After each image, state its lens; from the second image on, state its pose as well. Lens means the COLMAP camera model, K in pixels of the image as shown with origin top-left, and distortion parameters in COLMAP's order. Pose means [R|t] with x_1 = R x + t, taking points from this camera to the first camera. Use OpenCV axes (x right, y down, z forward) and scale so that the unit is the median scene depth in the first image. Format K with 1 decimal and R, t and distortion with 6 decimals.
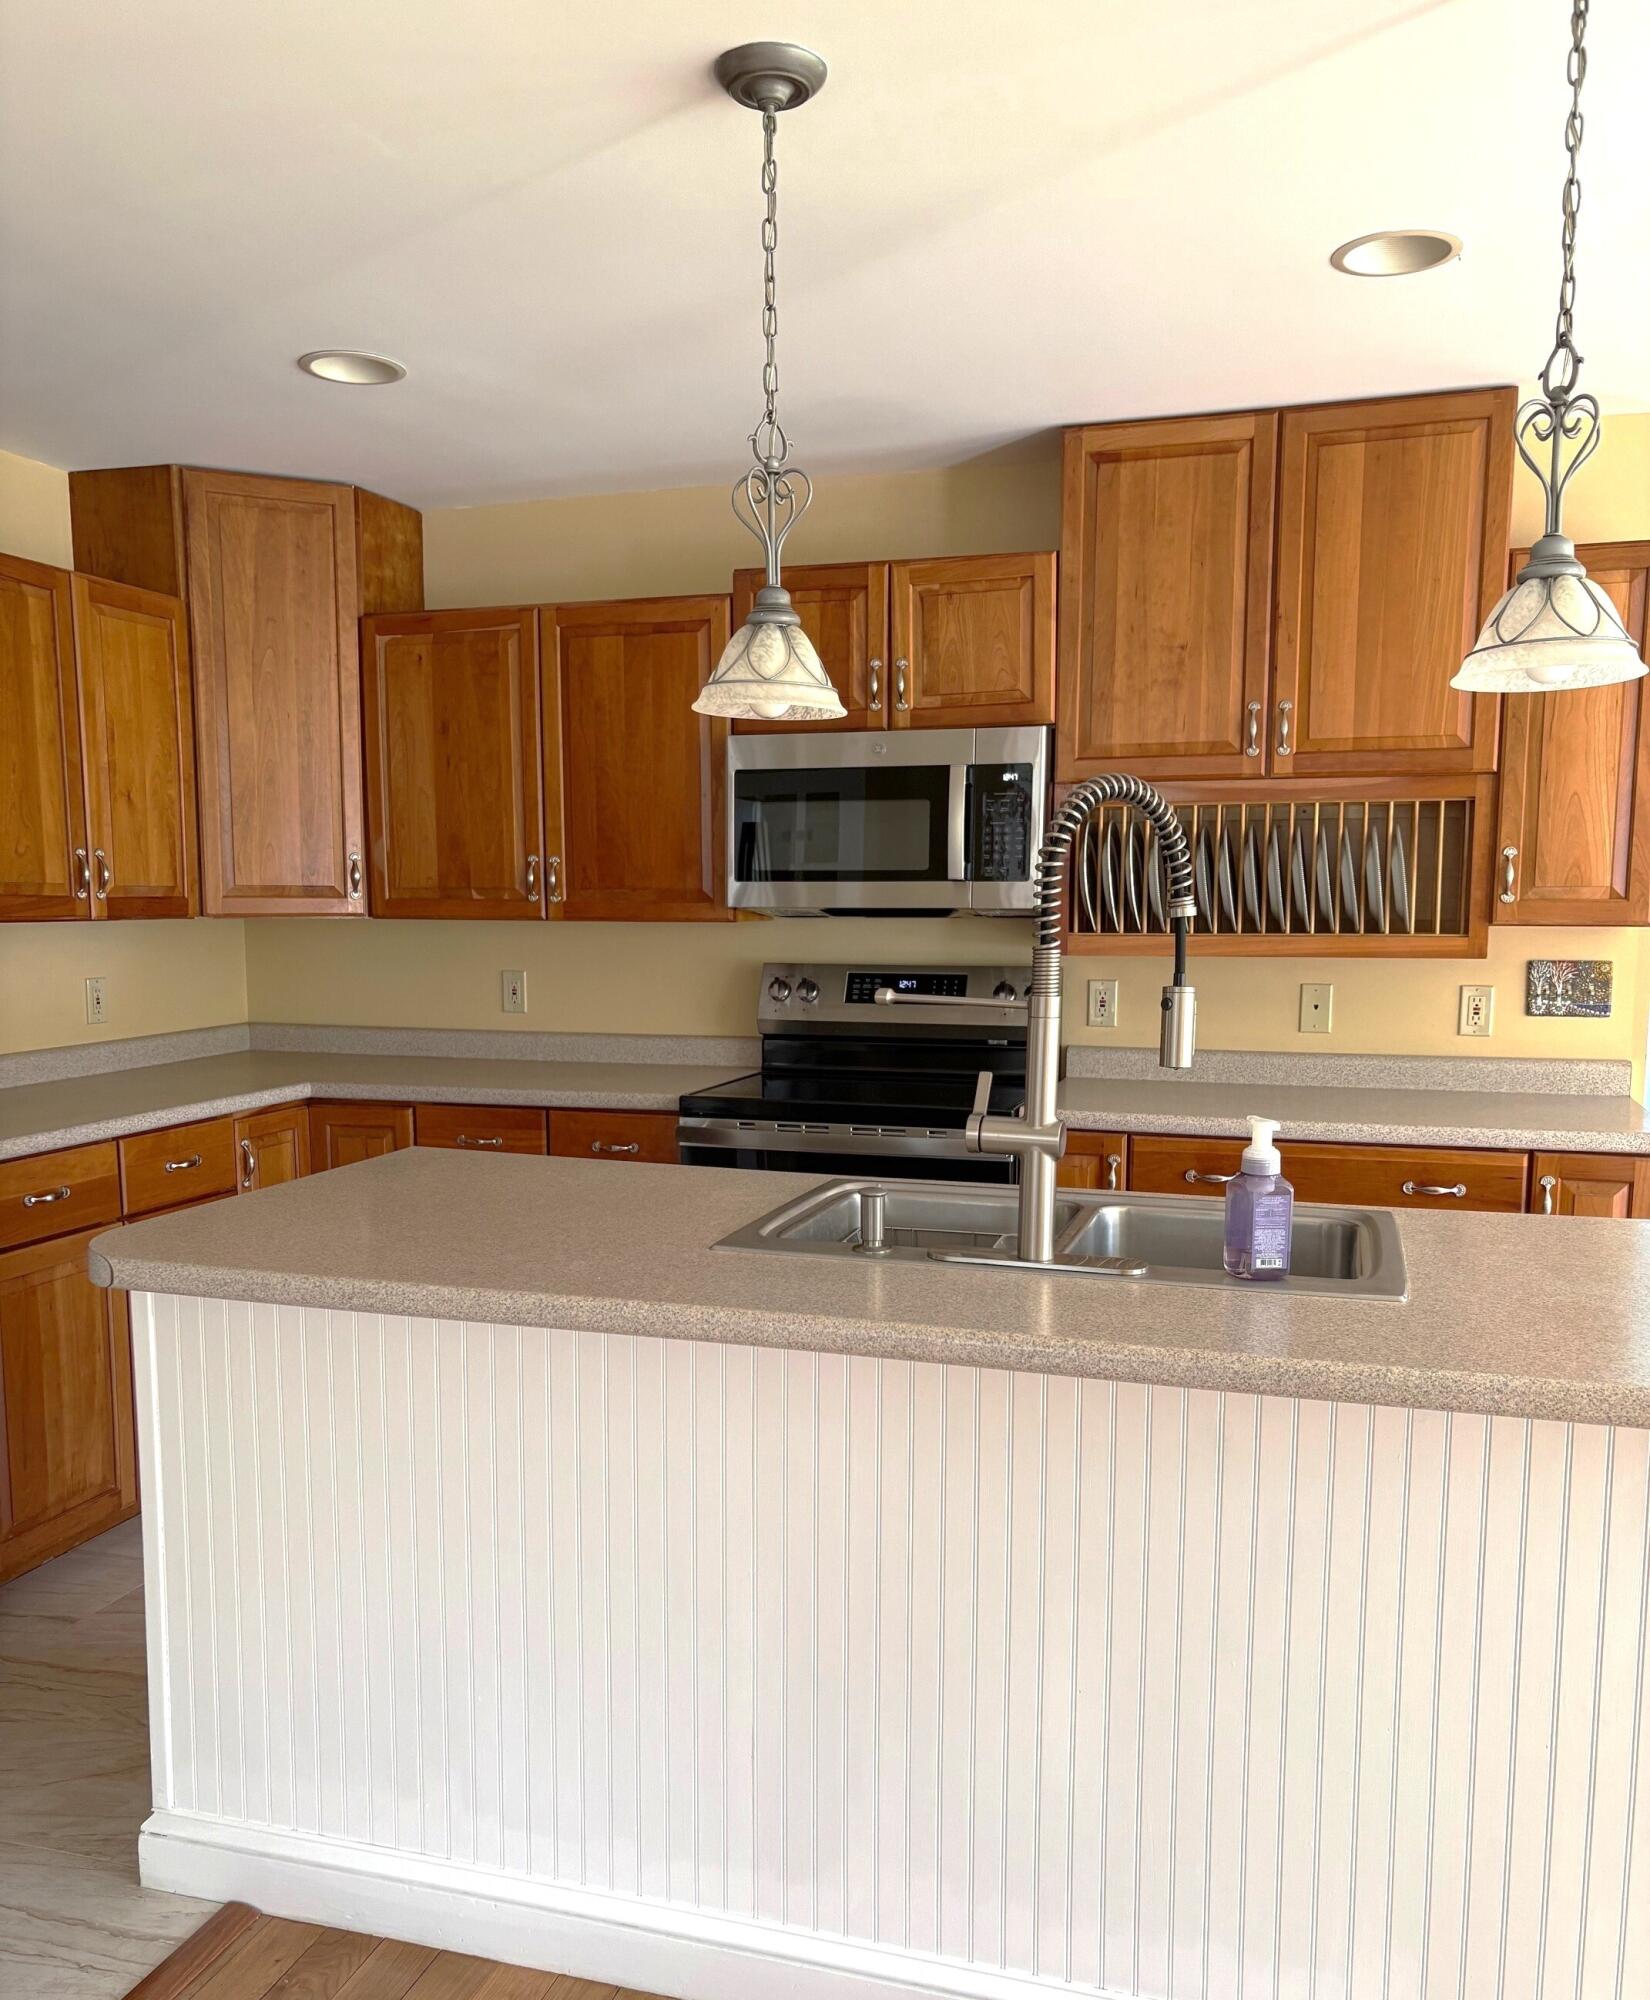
lens RADIAL K [[1645.6, 0, 823.6], [0, 1645.6, 1064.1], [0, 0, 1]] dist [0.036762, -0.011379]
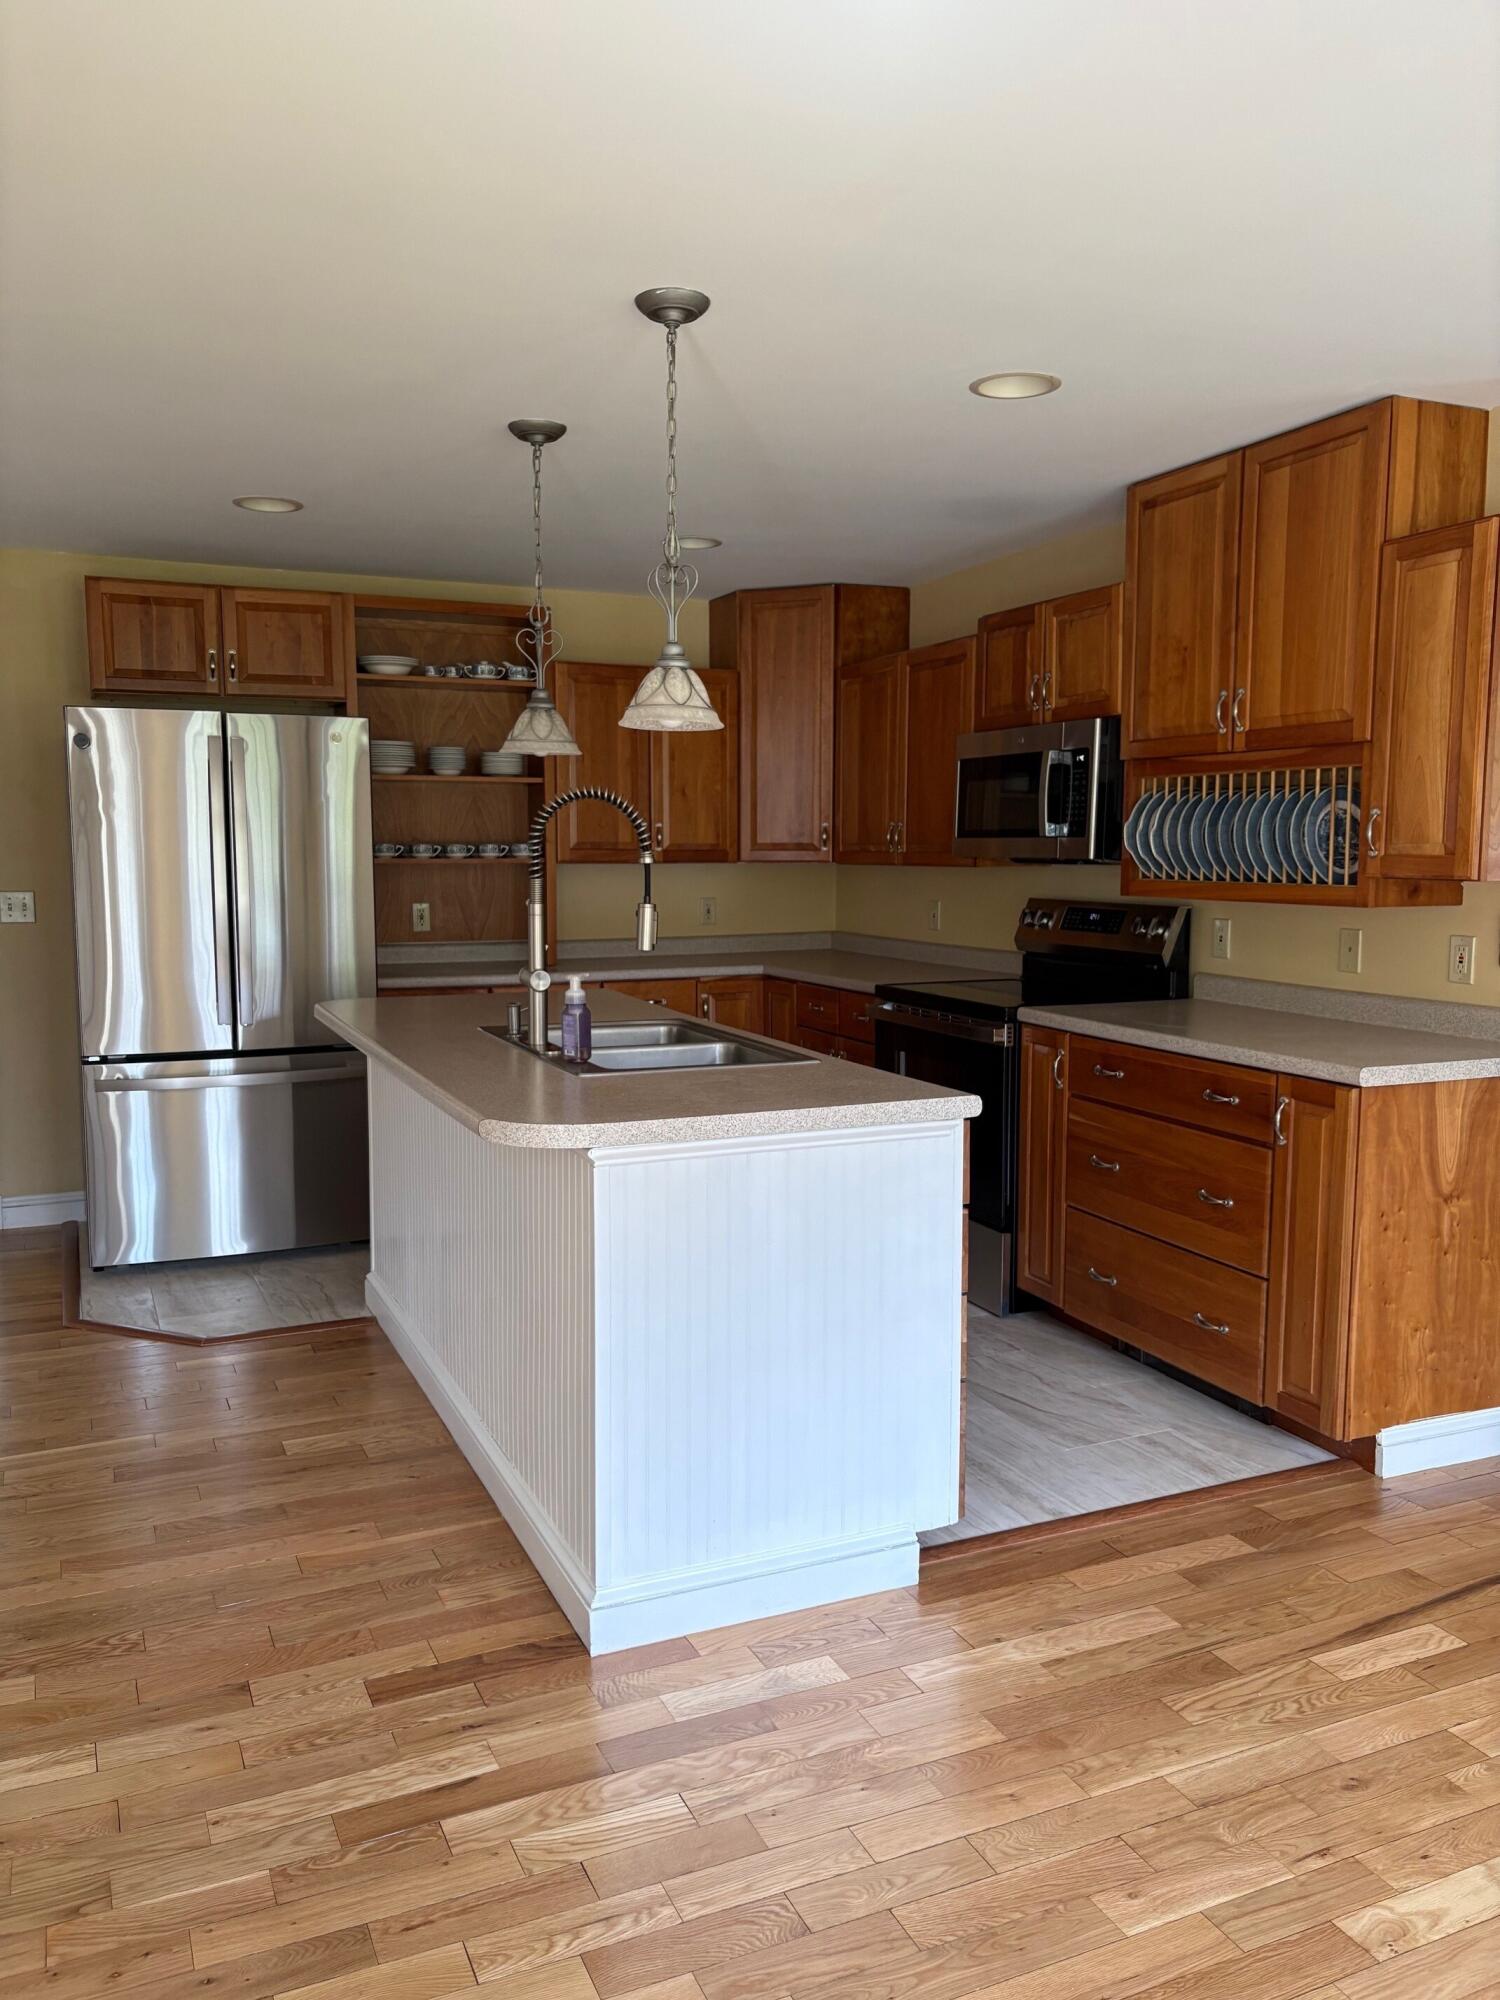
lens RADIAL K [[1513.5, 0, 750.0], [0, 1513.5, 1000.0], [0, 0, 1]] dist [-0.001540, -0.001762]
pose [[0.661343, 0.076107, -0.746213, 0.829899], [-0.075901, 0.996523, 0.034368, -0.005024], [0.746234, 0.033909, 0.664820, 0.014413]]
